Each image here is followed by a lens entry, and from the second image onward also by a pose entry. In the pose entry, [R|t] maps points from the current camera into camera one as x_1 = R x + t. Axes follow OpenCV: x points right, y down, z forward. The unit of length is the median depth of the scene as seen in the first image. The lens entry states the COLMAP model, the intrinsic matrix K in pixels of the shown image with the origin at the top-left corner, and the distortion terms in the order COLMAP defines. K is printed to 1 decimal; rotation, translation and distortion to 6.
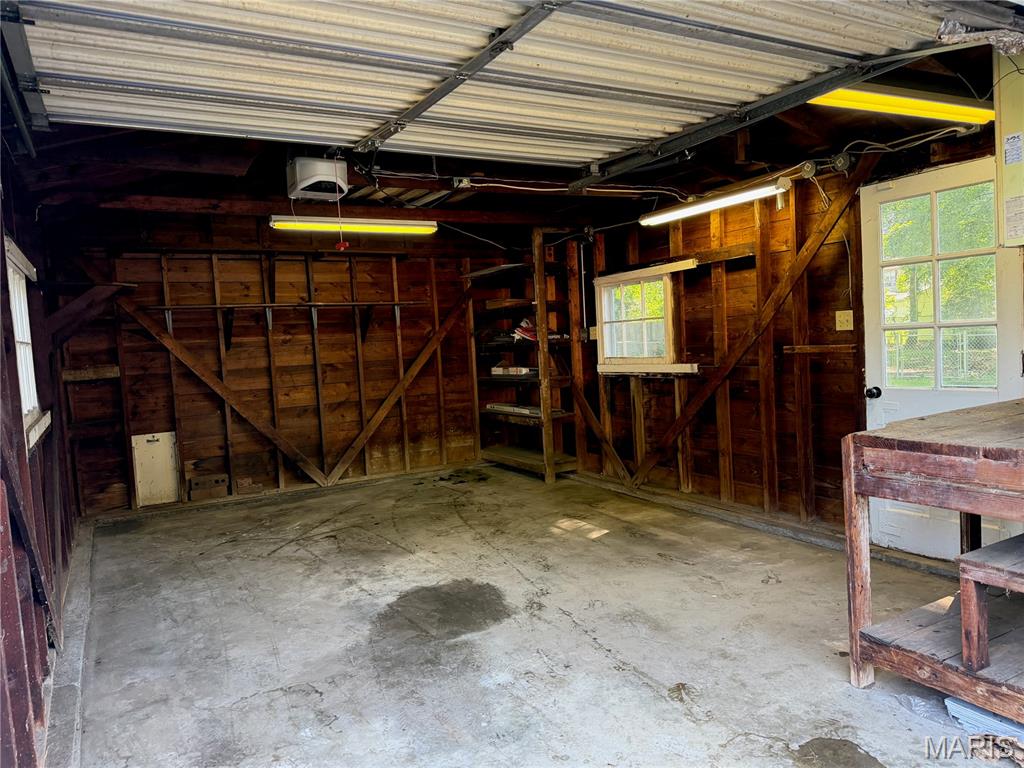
lens RADIAL K [[720.9, 0, 516.9], [0, 720.9, 387.3], [0, 0, 1]] dist [0.027101, -0.010448]
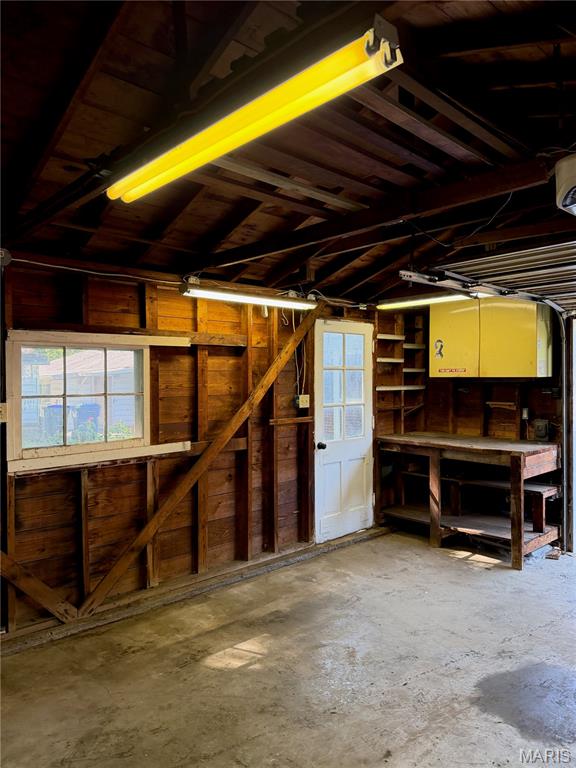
lens RADIAL K [[540.6, 0, 290.7], [0, 540.6, 376.2], [0, 0, 1]] dist [0.027101, -0.010448]
pose [[-0.223582, 0.053477, 0.973217, -0.566103], [0.079399, 0.996175, -0.036498, -0.092809], [-0.971446, 0.069113, -0.226972, 1.129298]]
